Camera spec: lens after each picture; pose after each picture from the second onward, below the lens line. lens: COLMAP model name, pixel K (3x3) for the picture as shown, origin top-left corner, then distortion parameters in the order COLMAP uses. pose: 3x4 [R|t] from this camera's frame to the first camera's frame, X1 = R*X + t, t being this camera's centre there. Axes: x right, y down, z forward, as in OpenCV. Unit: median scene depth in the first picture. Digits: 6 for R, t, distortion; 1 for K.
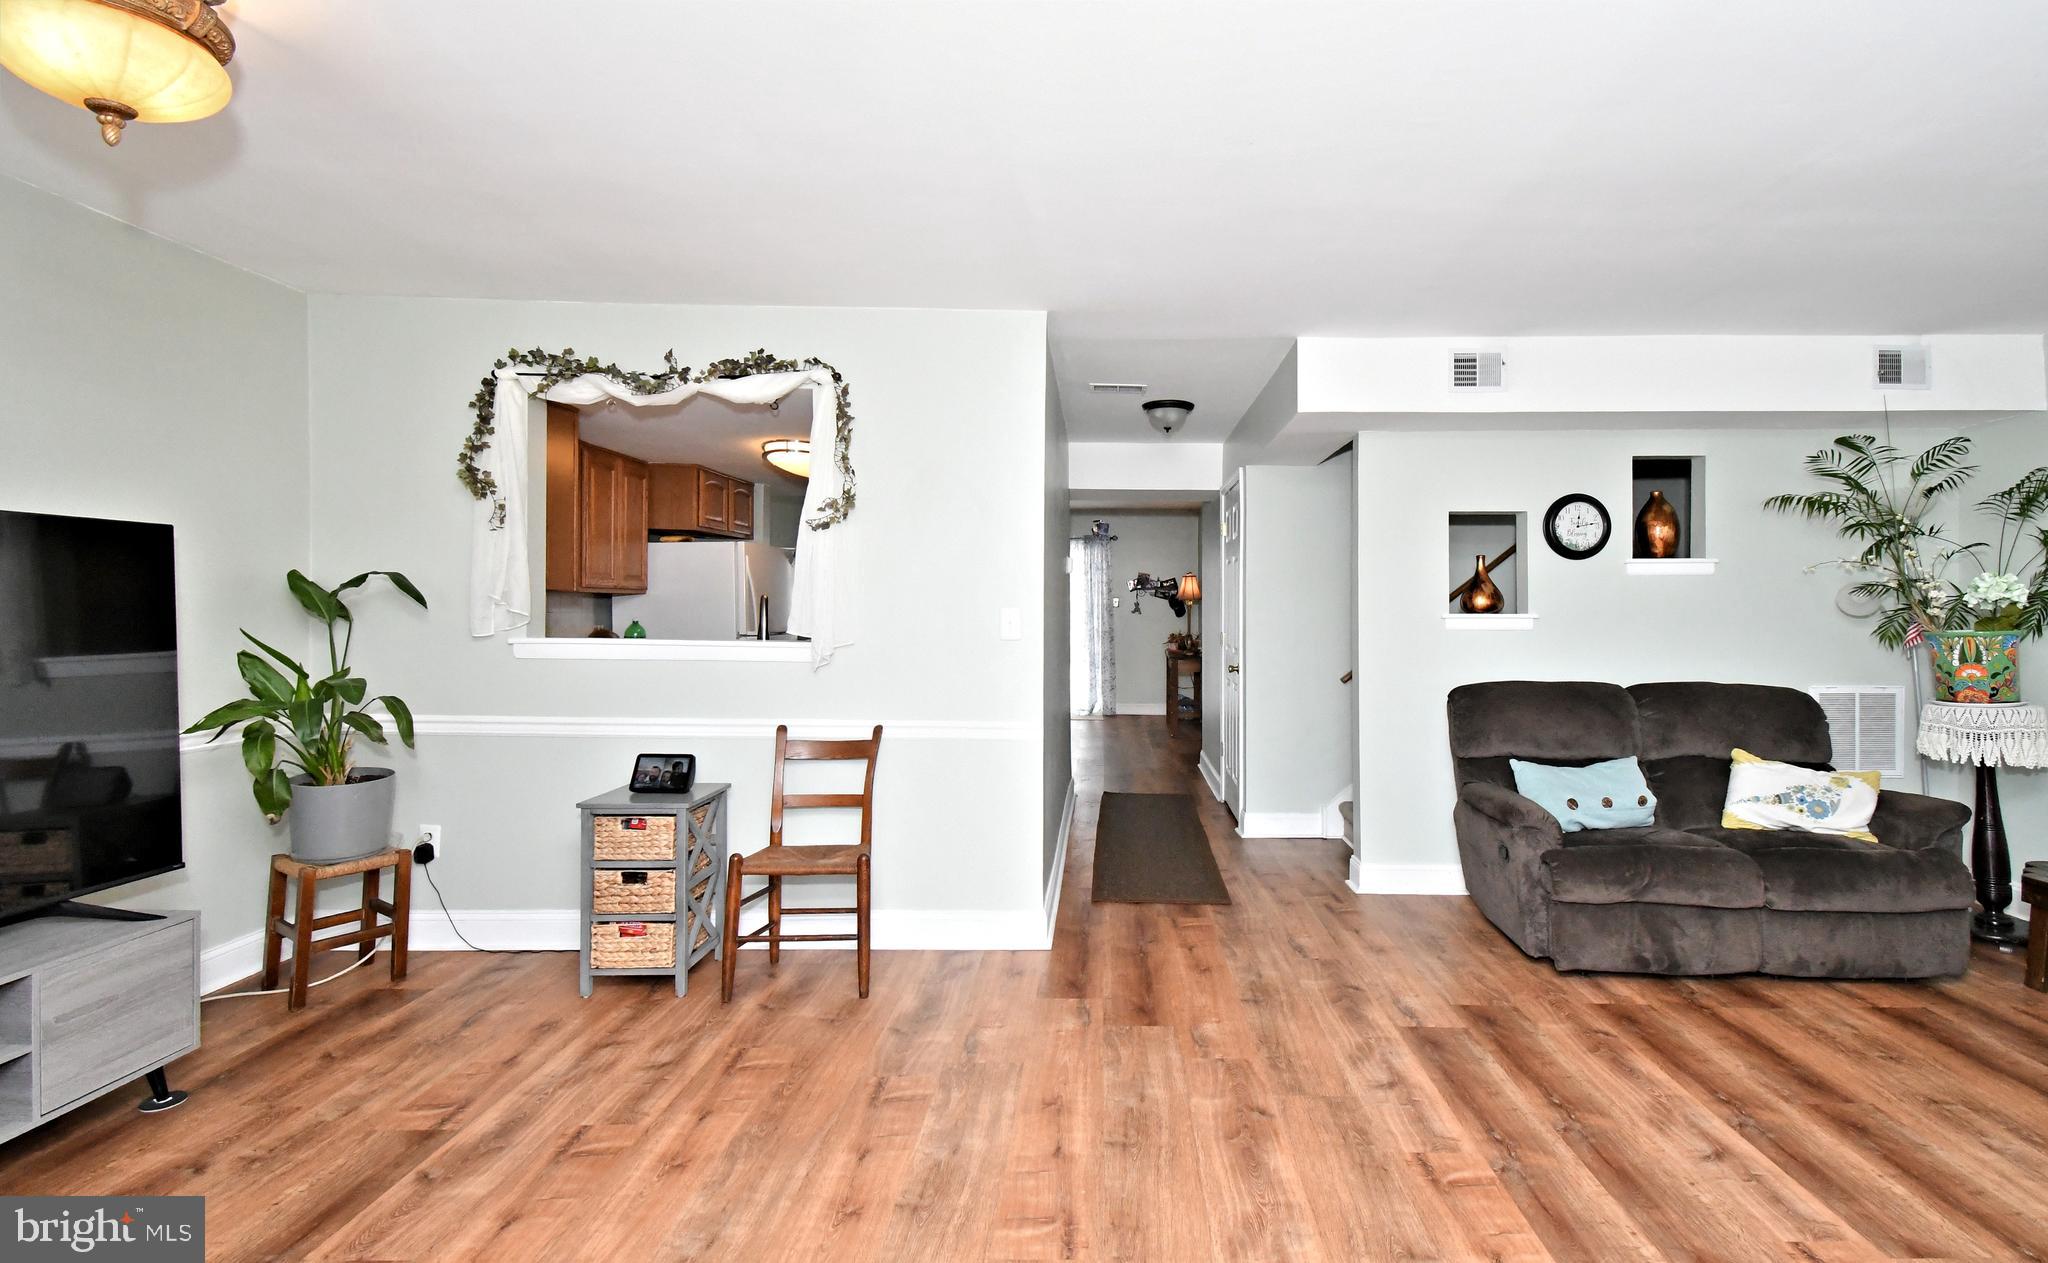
lens RADIAL K [[905.9, 0, 1096.6], [0, 905.9, 596.4], [0, 0, 1]] dist [0.033222, -0.017464]
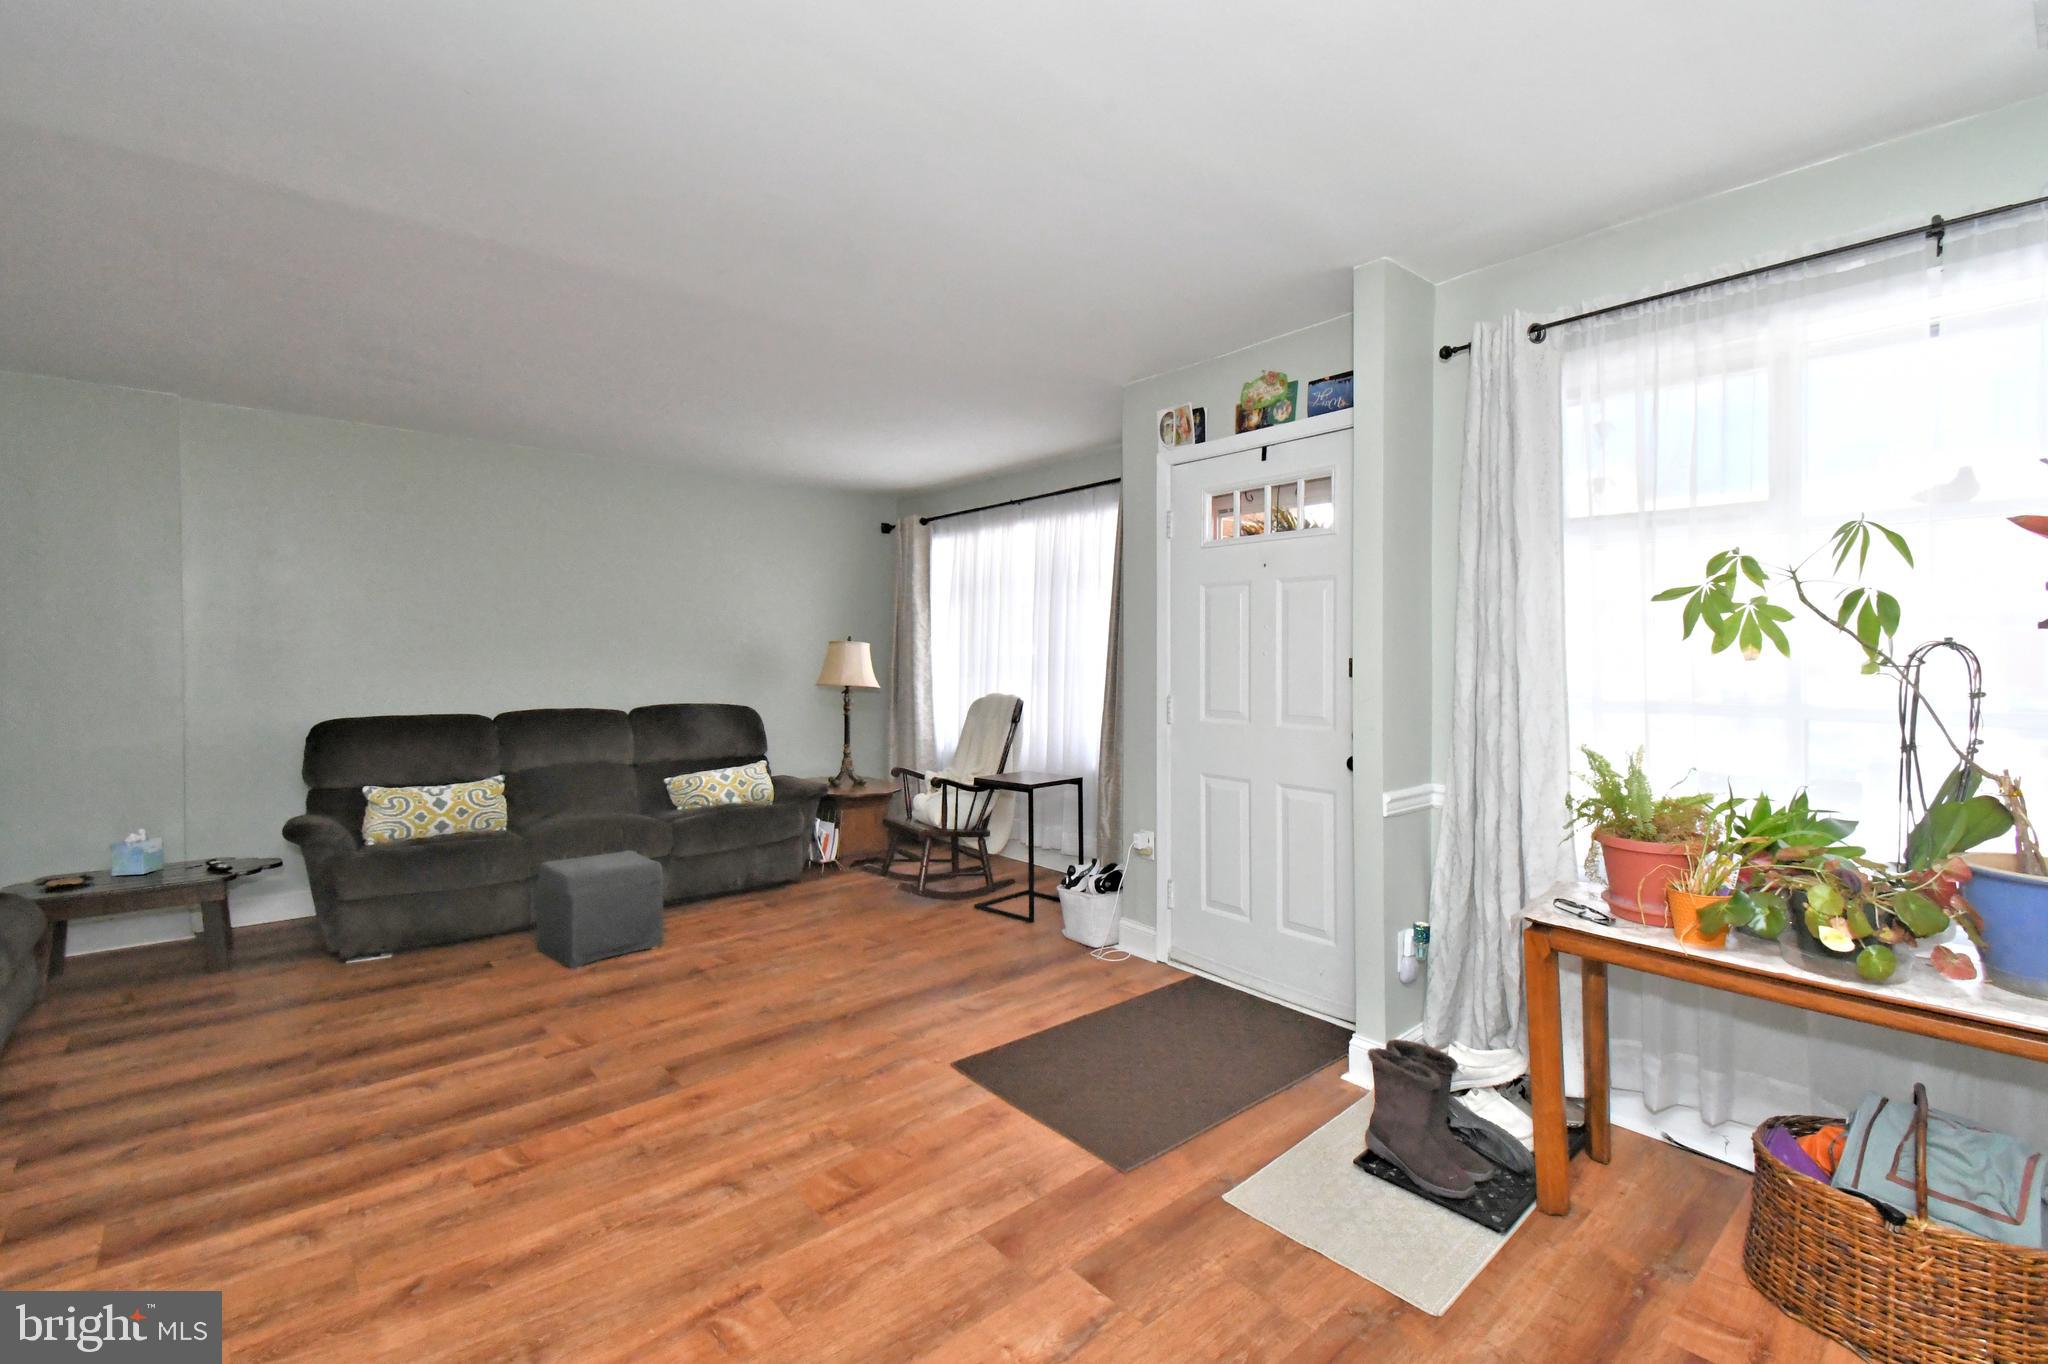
lens RADIAL K [[917.3, 0, 1087.6], [0, 917.3, 668.9], [0, 0, 1]] dist [0.067021, -0.030980]
pose [[-0.694913, -0.018615, 0.718853, -0.611232], [-0.016258, 0.999816, 0.010174, 0.006578], [-0.718910, -0.004617, -0.695088, 0.871021]]
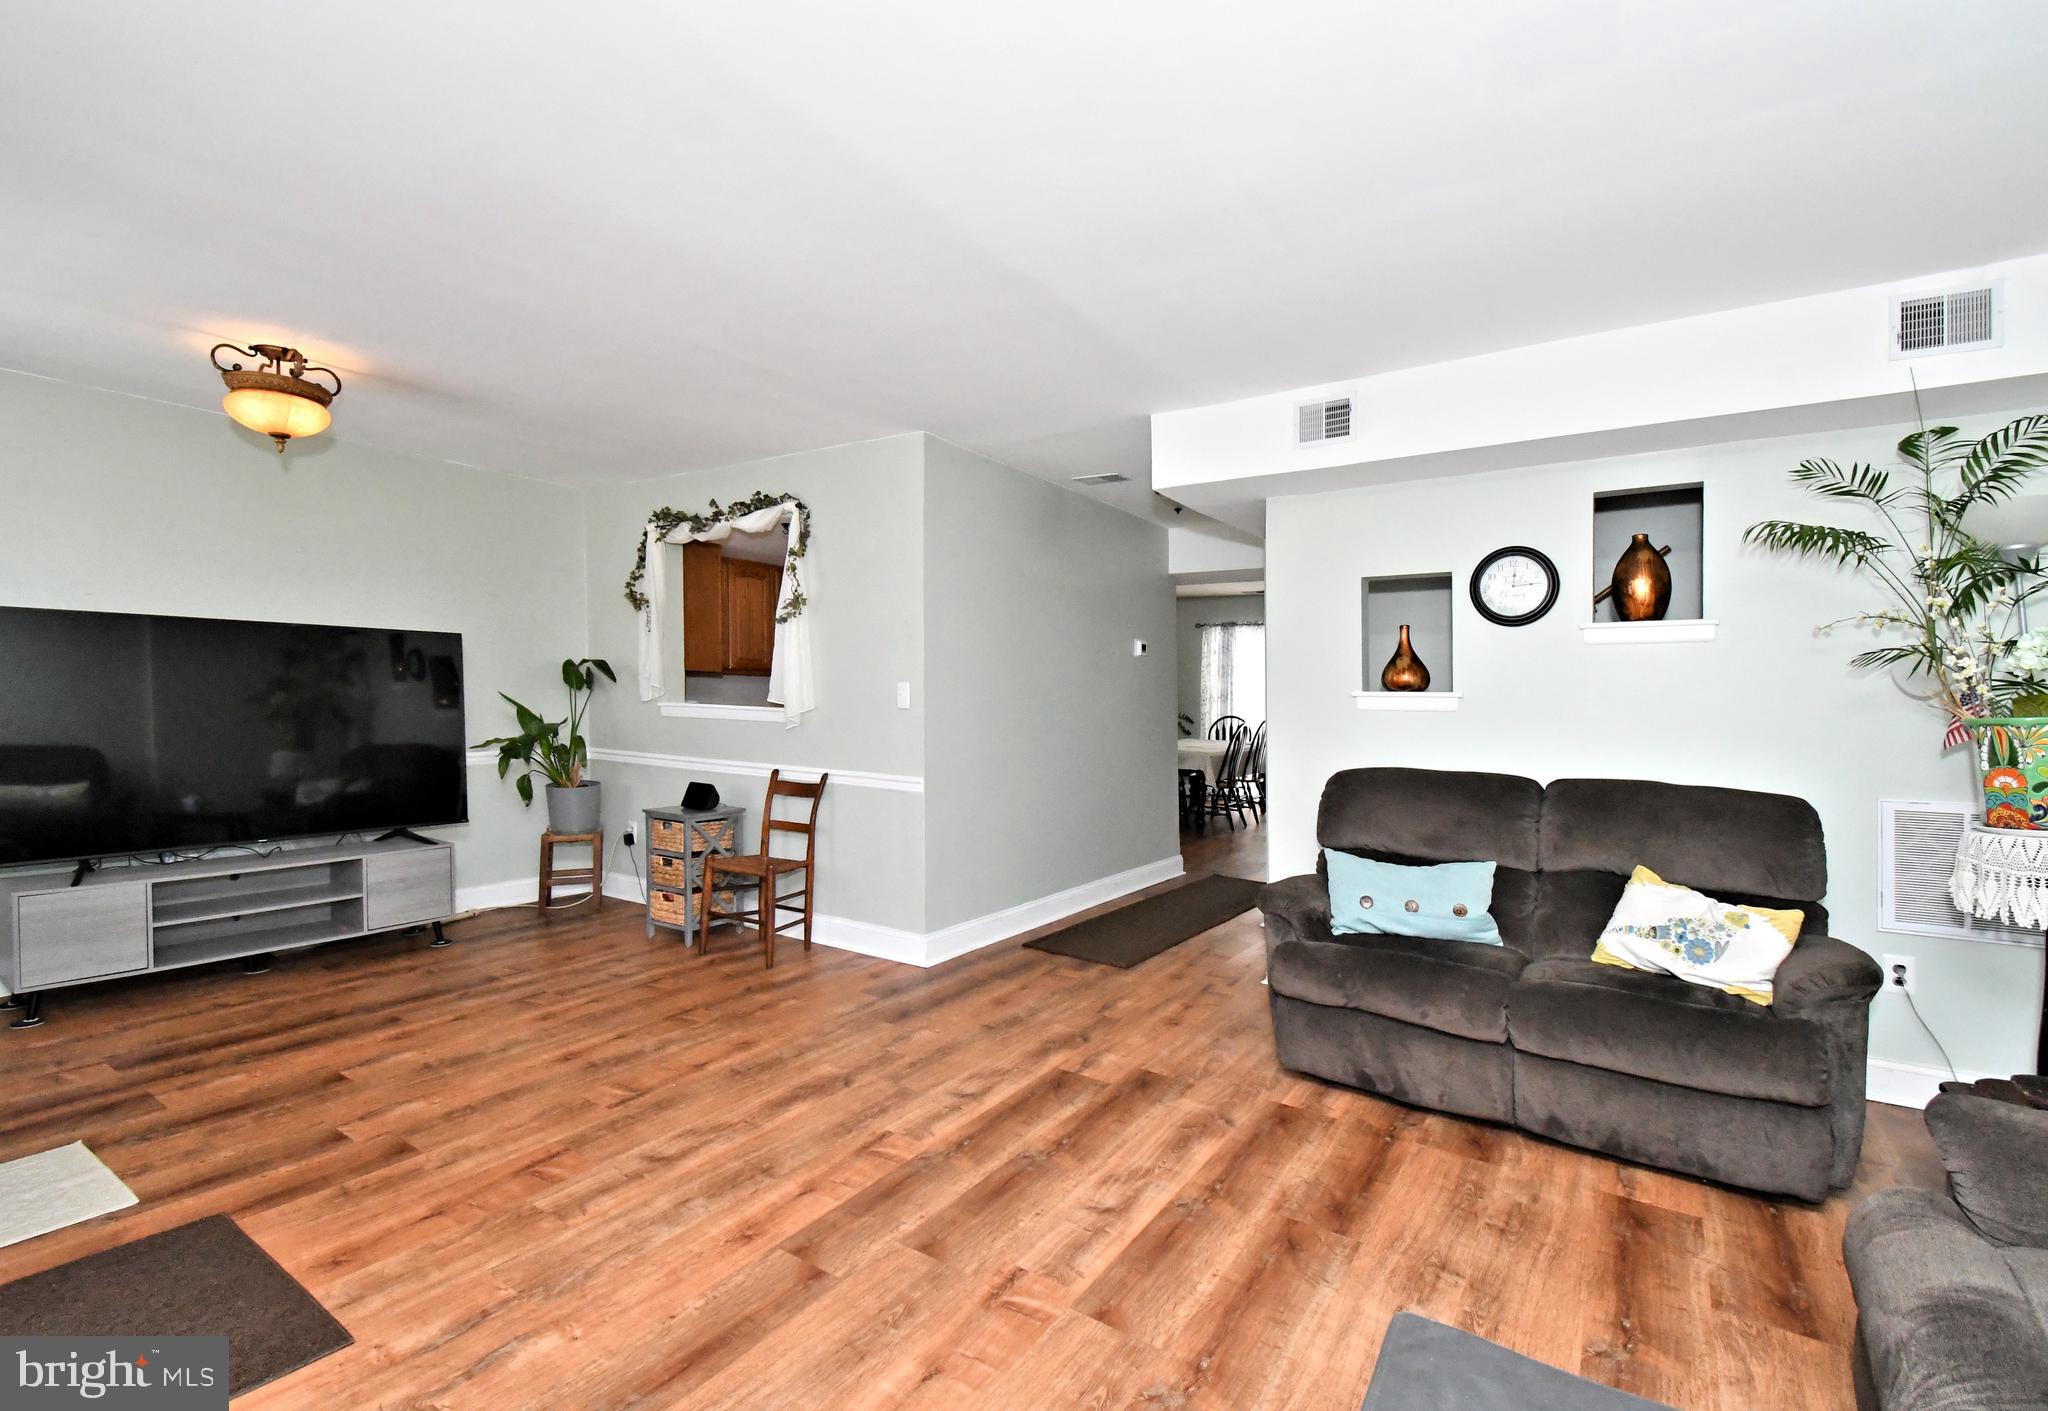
lens RADIAL K [[922.0, 0, 1024.0], [0, 922.0, 705.5], [0, 0, 1]] dist [0.023865, -0.000575]
pose [[0.832287, 0.014345, -0.554159, 0.808951], [-0.001757, 0.999728, 0.023240, 0.016394], [0.554341, -0.018368, 0.832087, 0.071574]]
